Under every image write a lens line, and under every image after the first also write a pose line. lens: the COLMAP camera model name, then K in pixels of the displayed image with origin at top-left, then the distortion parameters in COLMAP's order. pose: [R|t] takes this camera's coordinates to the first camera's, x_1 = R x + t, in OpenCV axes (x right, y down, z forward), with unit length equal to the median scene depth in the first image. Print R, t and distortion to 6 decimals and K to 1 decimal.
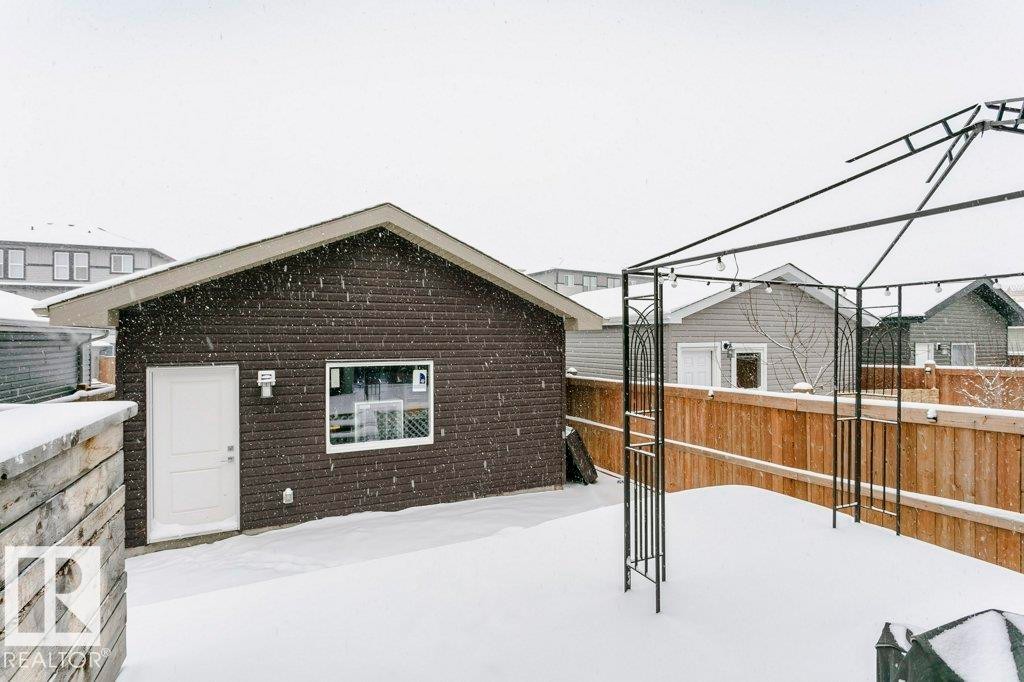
lens RADIAL K [[465.7, 0, 495.7], [0, 465.7, 344.5], [0, 0, 1]] dist [0.002300, 0.000309]
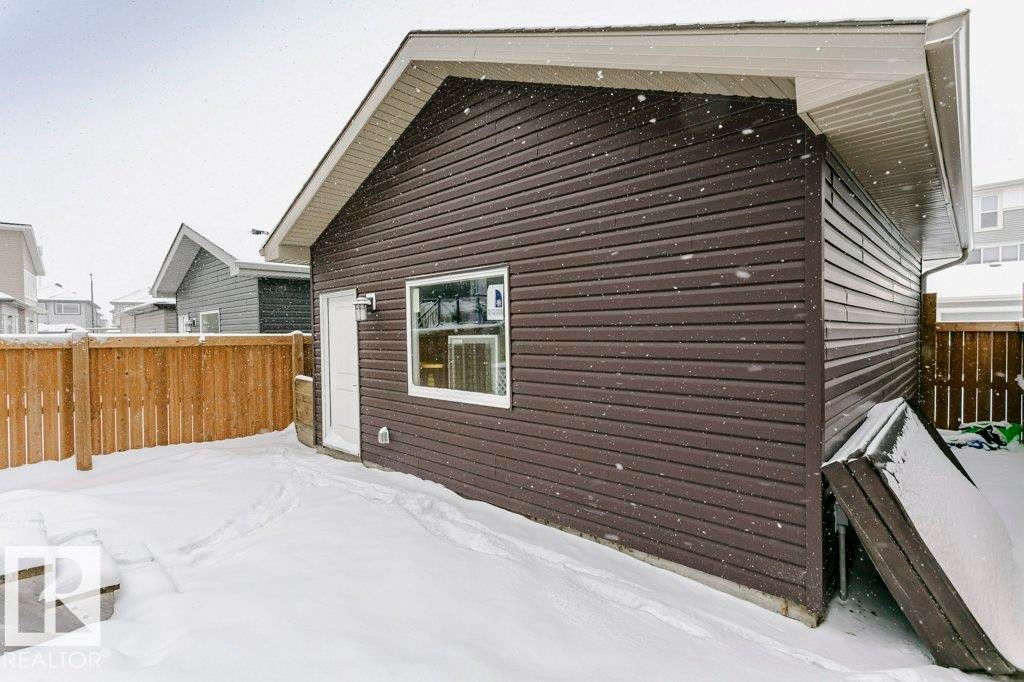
lens RADIAL K [[490.7, 0, 502.0], [0, 490.7, 341.1], [0, 0, 1]] dist [0.010598, 0.001115]
pose [[0.373610, 0.019644, -0.927378, 0.476265], [0.013985, 0.999543, 0.026807, 0.120997], [0.927480, -0.022985, 0.373165, 0.833905]]
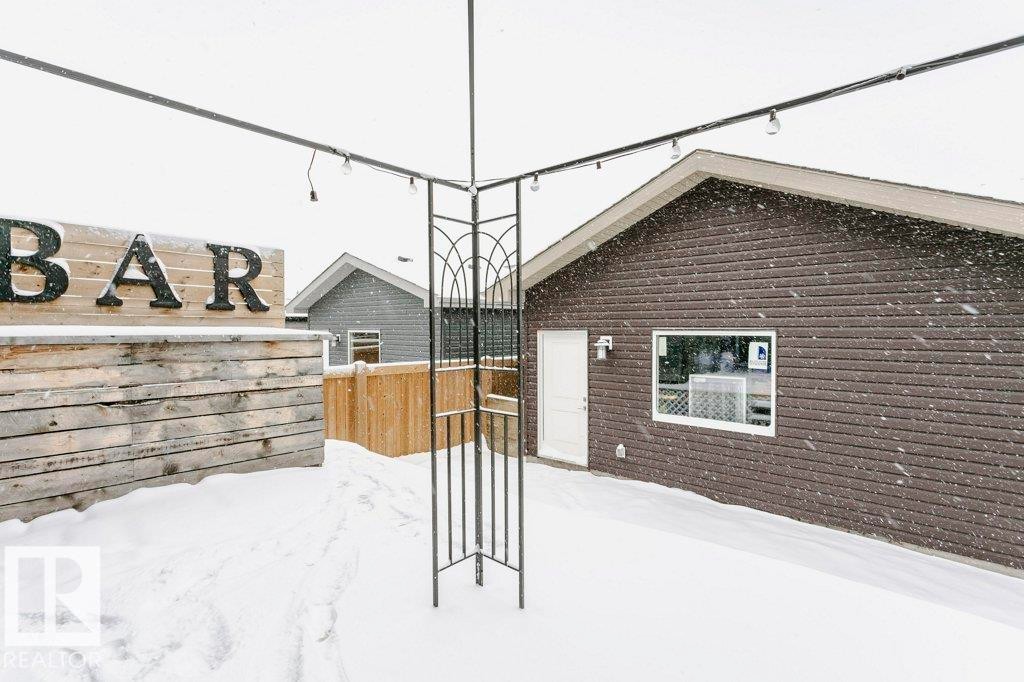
lens RADIAL K [[490.7, 0, 502.0], [0, 490.7, 341.1], [0, 0, 1]] dist [0.010598, 0.001115]
pose [[0.397902, 0.036005, -0.916721, 0.477364], [0.003865, 0.999155, 0.040920, 0.017497], [0.917420, -0.019825, 0.397426, 0.278532]]
